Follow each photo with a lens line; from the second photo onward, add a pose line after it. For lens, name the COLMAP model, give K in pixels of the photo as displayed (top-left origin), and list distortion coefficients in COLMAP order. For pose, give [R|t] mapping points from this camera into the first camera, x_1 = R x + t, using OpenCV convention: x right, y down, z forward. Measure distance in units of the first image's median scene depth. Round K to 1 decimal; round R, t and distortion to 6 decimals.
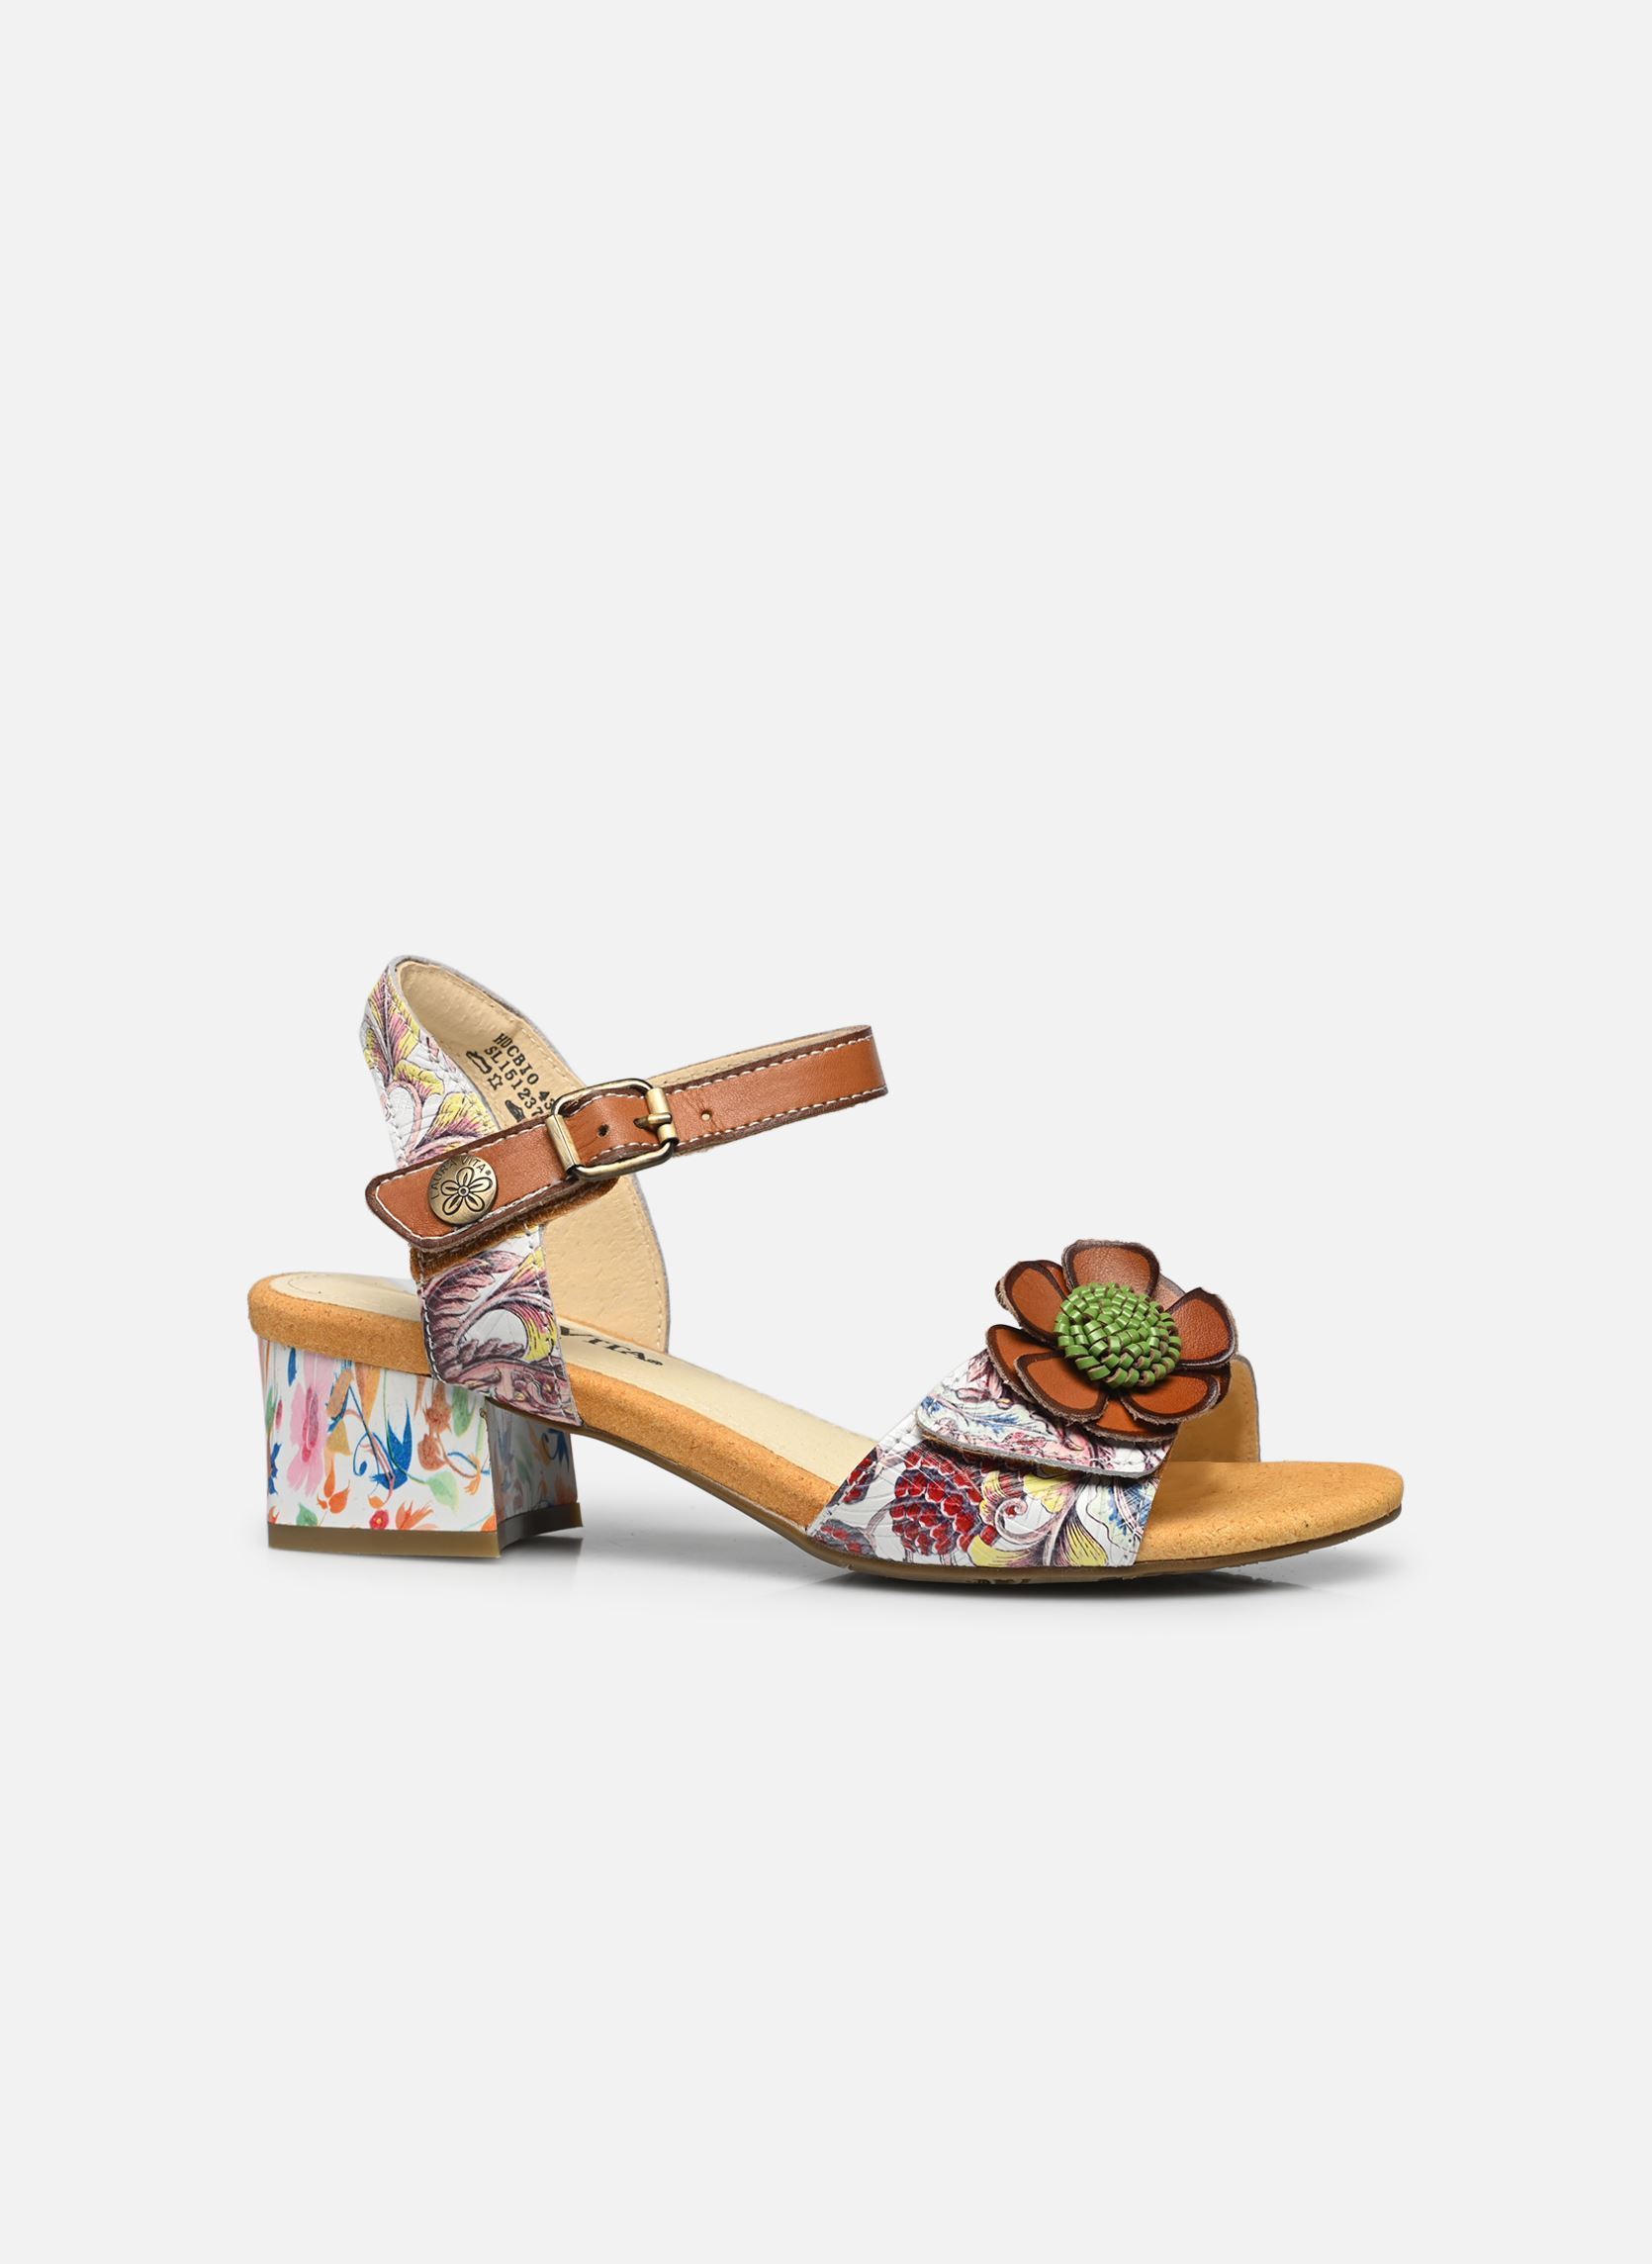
lens RADIAL K [[7500.2, 0, 826.1], [0, 7500.2, 1133.0], [0, 0, 1]] dist [-0.003927, 0.000000]
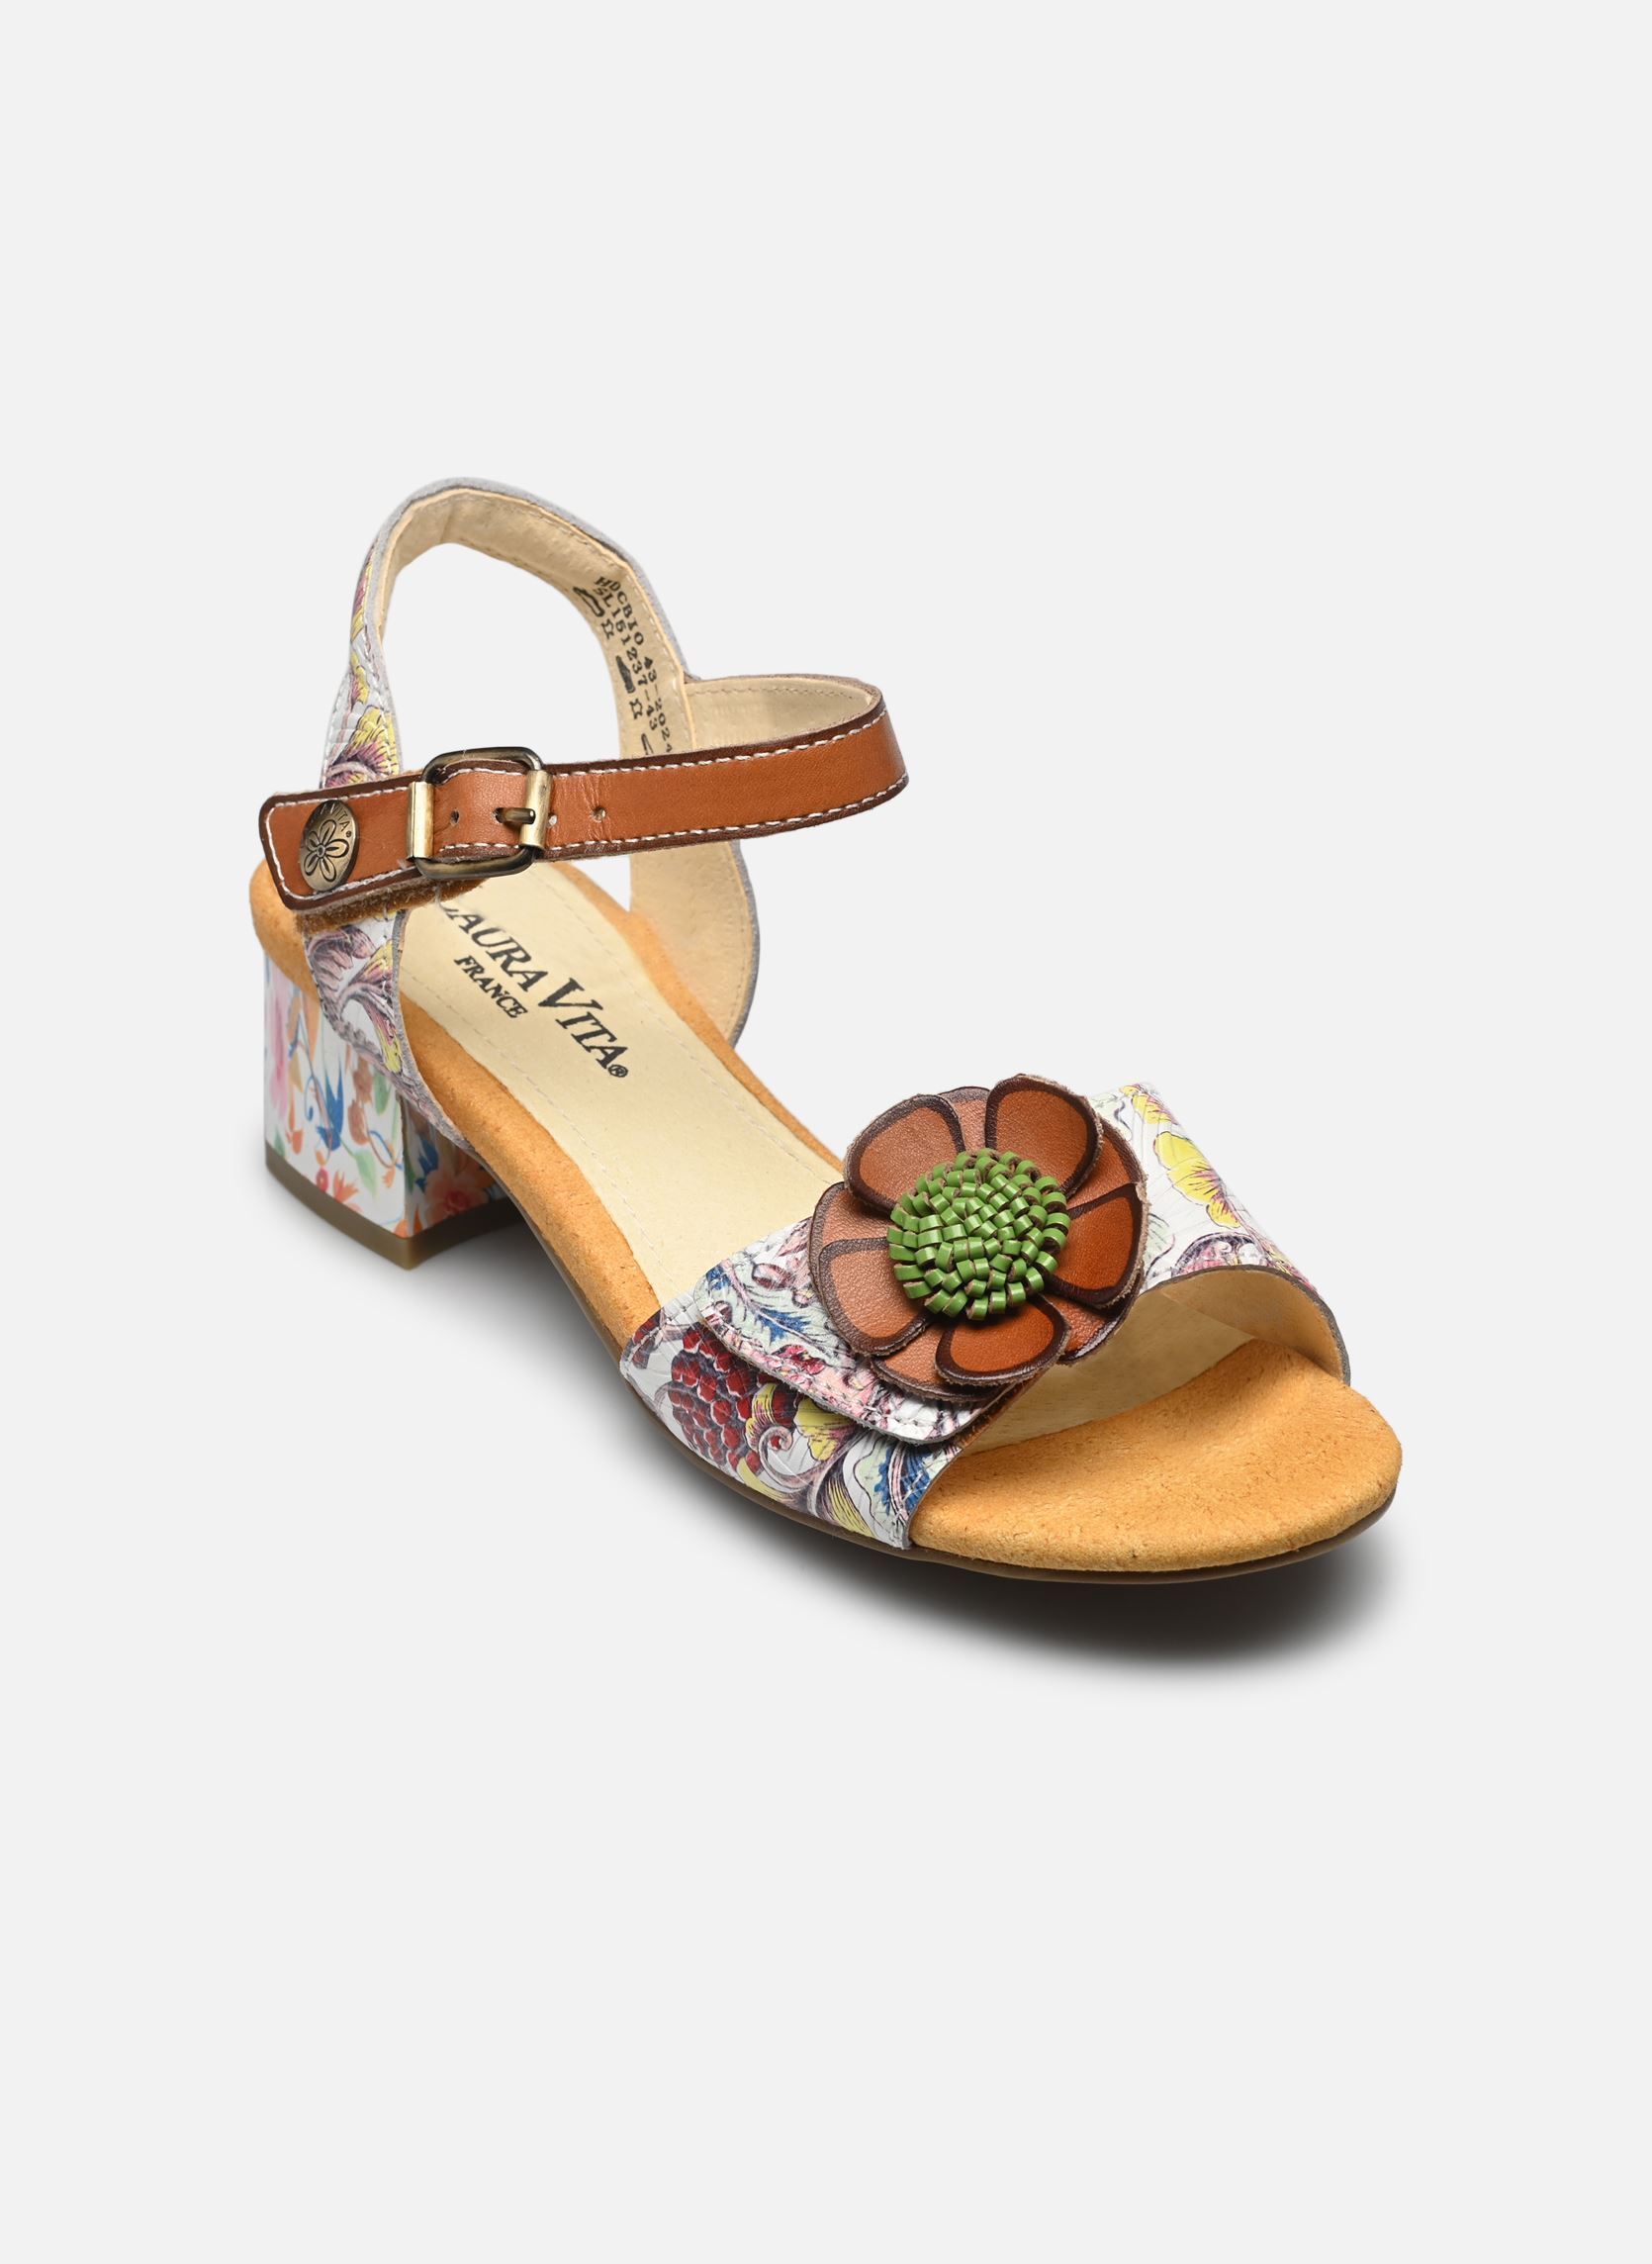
lens RADIAL K [[7500.2, 0, 826.0], [0, 7500.2, 1132.0], [0, 0, 1]] dist [-0.003927, 0.000000]
pose [[0.735330, 0.268859, -0.622097, 0.488115], [-0.006114, 0.920535, 0.390611, -0.272780], [0.677682, -0.283424, 0.678541, 0.492313]]
